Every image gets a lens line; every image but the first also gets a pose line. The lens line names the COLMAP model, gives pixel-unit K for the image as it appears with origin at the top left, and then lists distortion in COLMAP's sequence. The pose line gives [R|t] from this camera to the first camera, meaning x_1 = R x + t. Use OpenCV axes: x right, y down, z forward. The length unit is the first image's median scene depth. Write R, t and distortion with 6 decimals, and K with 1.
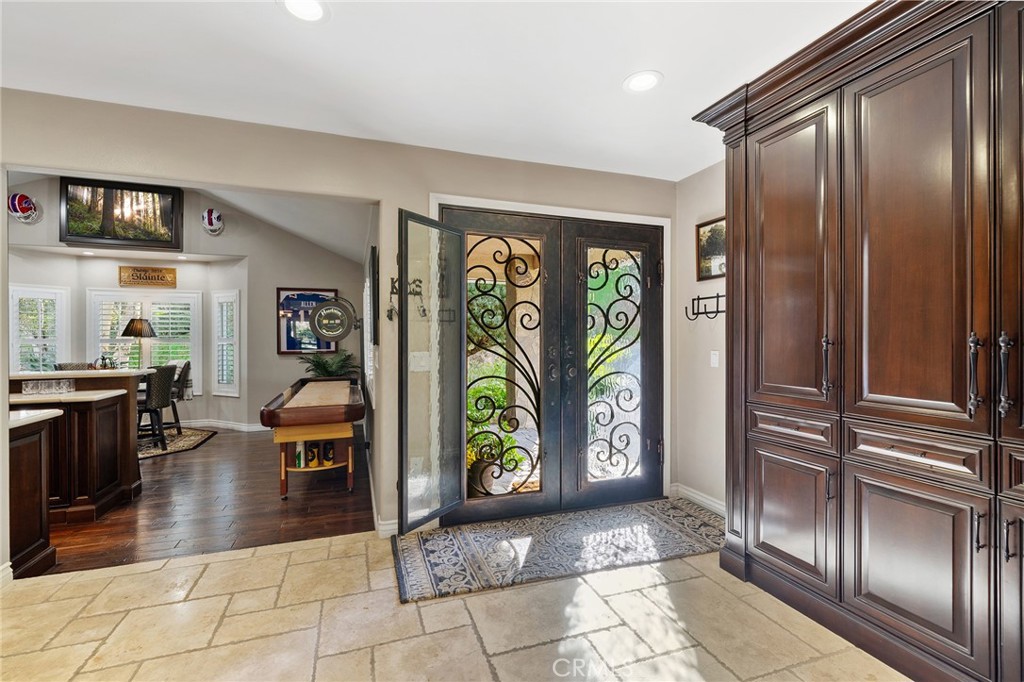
lens RADIAL K [[449.6, 0, 514.8], [0, 449.6, 340.6], [0, 0, 1]] dist [0.001611, 0.000359]
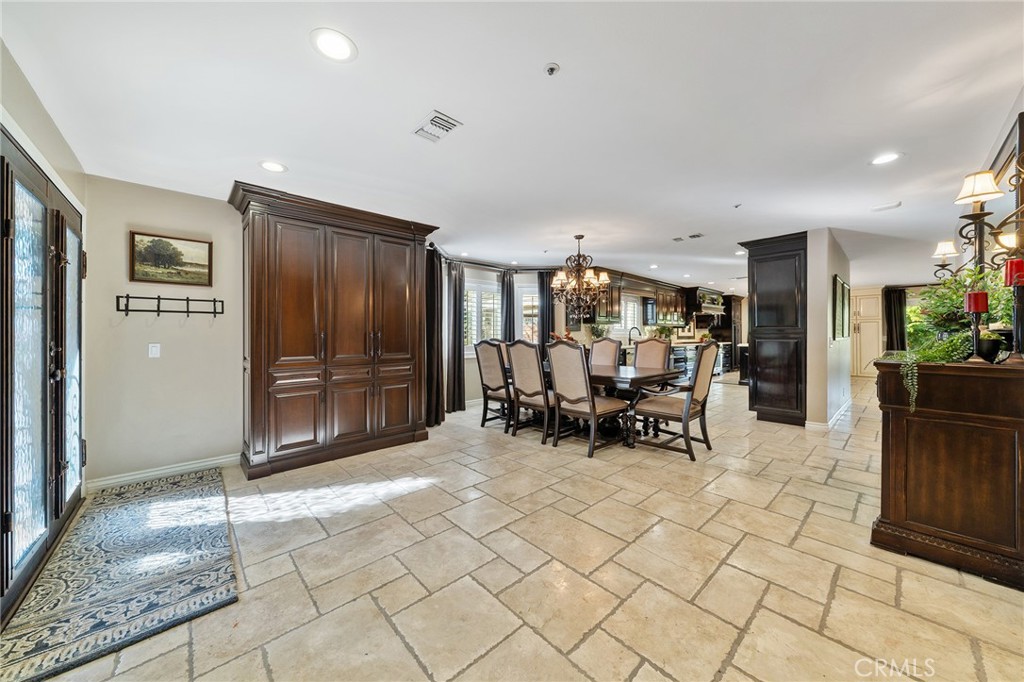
lens RADIAL K [[356.5, 0, 515.9], [0, 356.5, 333.7], [0, 0, 1]] dist [0.000322, 0.000045]
pose [[-0.388715, -0.001786, 0.921356, -1.052908], [0.004581, 0.999982, 0.003871, -0.003229], [-0.921347, 0.005725, -0.388700, 0.641327]]
